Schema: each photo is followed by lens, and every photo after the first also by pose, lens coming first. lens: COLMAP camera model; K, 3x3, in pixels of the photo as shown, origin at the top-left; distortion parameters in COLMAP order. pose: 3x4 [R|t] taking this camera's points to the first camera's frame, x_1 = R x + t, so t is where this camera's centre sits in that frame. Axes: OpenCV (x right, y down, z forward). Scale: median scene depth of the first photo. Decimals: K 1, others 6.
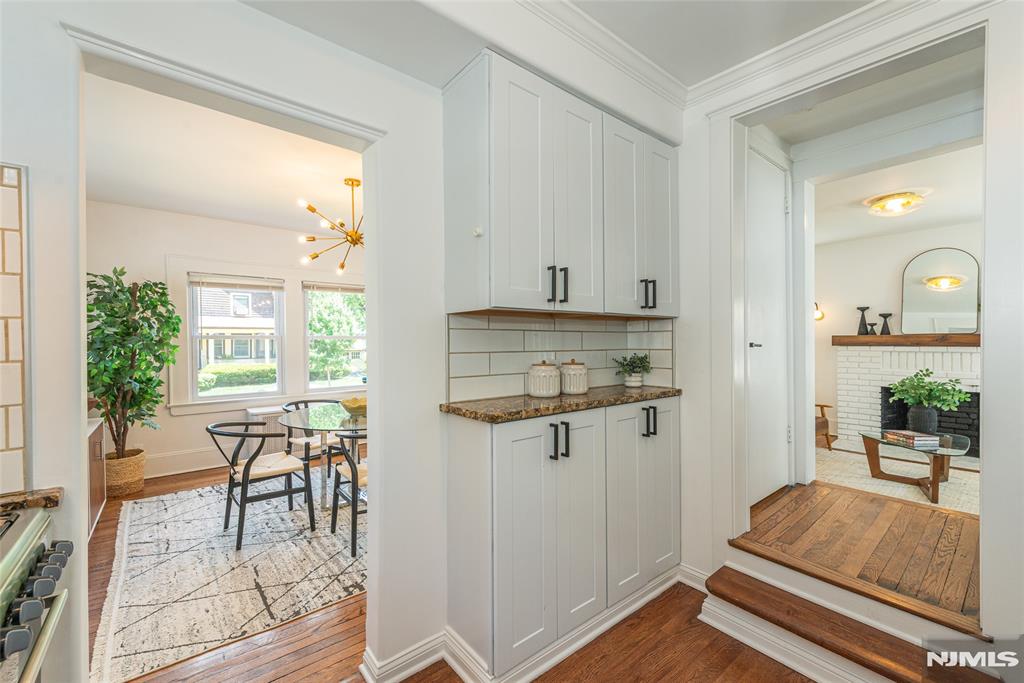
lens RADIAL K [[432.7, 0, 485.5], [0, 432.7, 343.8], [0, 0, 1]] dist [0.014819, -0.000212]
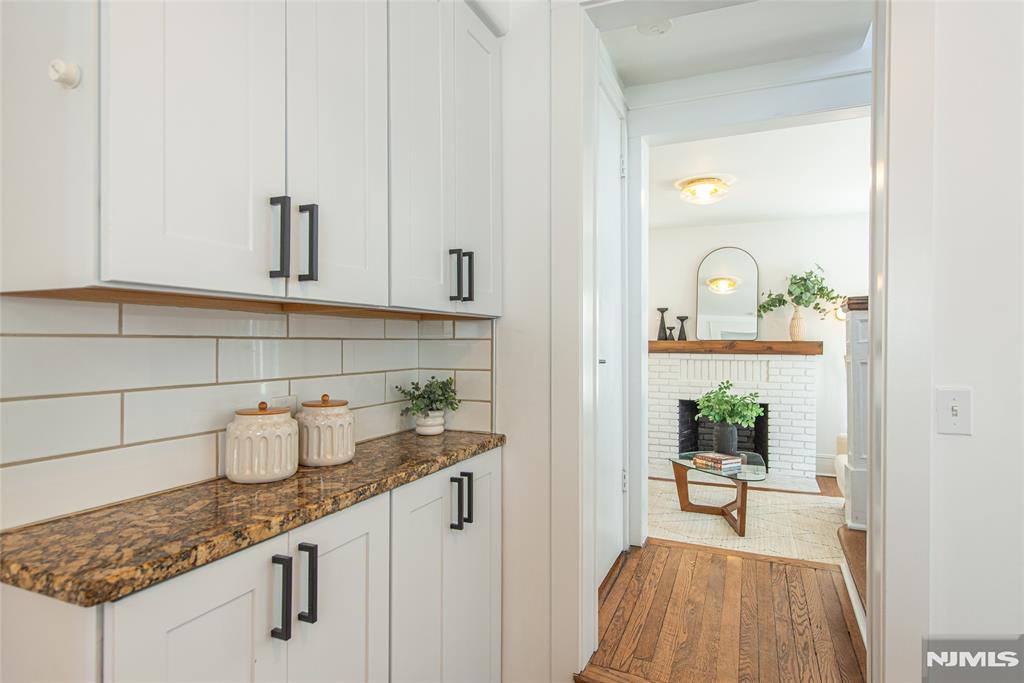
lens RADIAL K [[589.0, 0, 493.0], [0, 589.0, 339.9], [0, 0, 1]] dist [0.020262, -0.000690]
pose [[0.884905, 0.008288, 0.465697, 0.047587], [-0.005429, 0.999957, -0.007480, -0.022155], [-0.465740, 0.004091, 0.884912, 0.265857]]
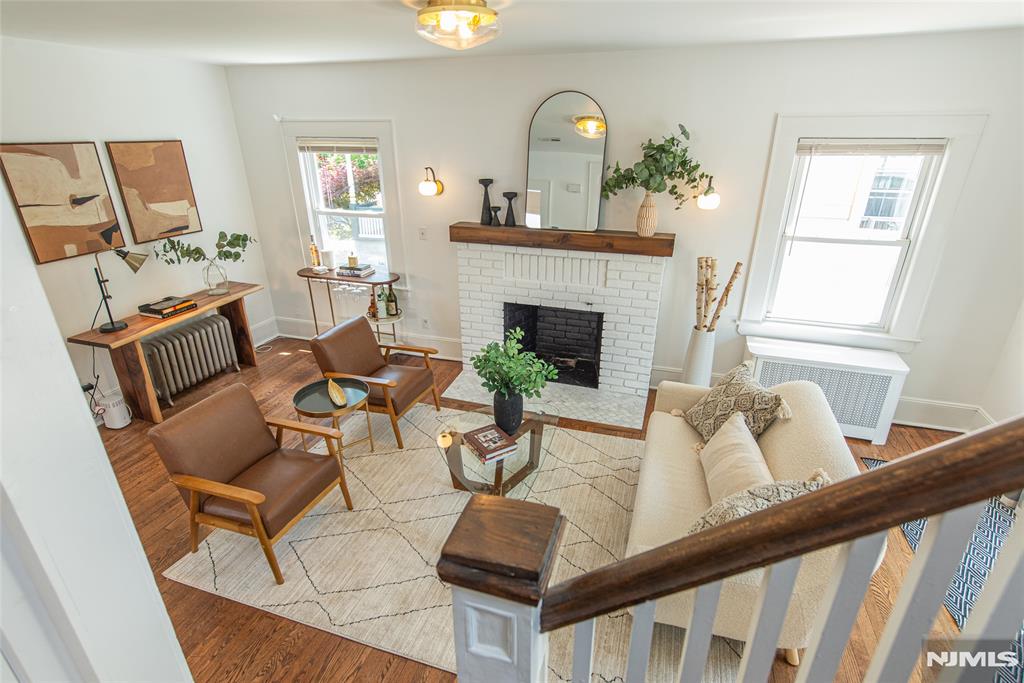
lens RADIAL K [[514.1, 0, 512.0], [0, 514.1, 341.5], [0, 0, 1]] dist [0.027212, -0.000010]
pose [[0.839639, -0.216650, 0.498066, 1.015185], [0.004017, 0.919455, 0.393176, -0.354623], [-0.543130, -0.328125, 0.772880, 0.687809]]
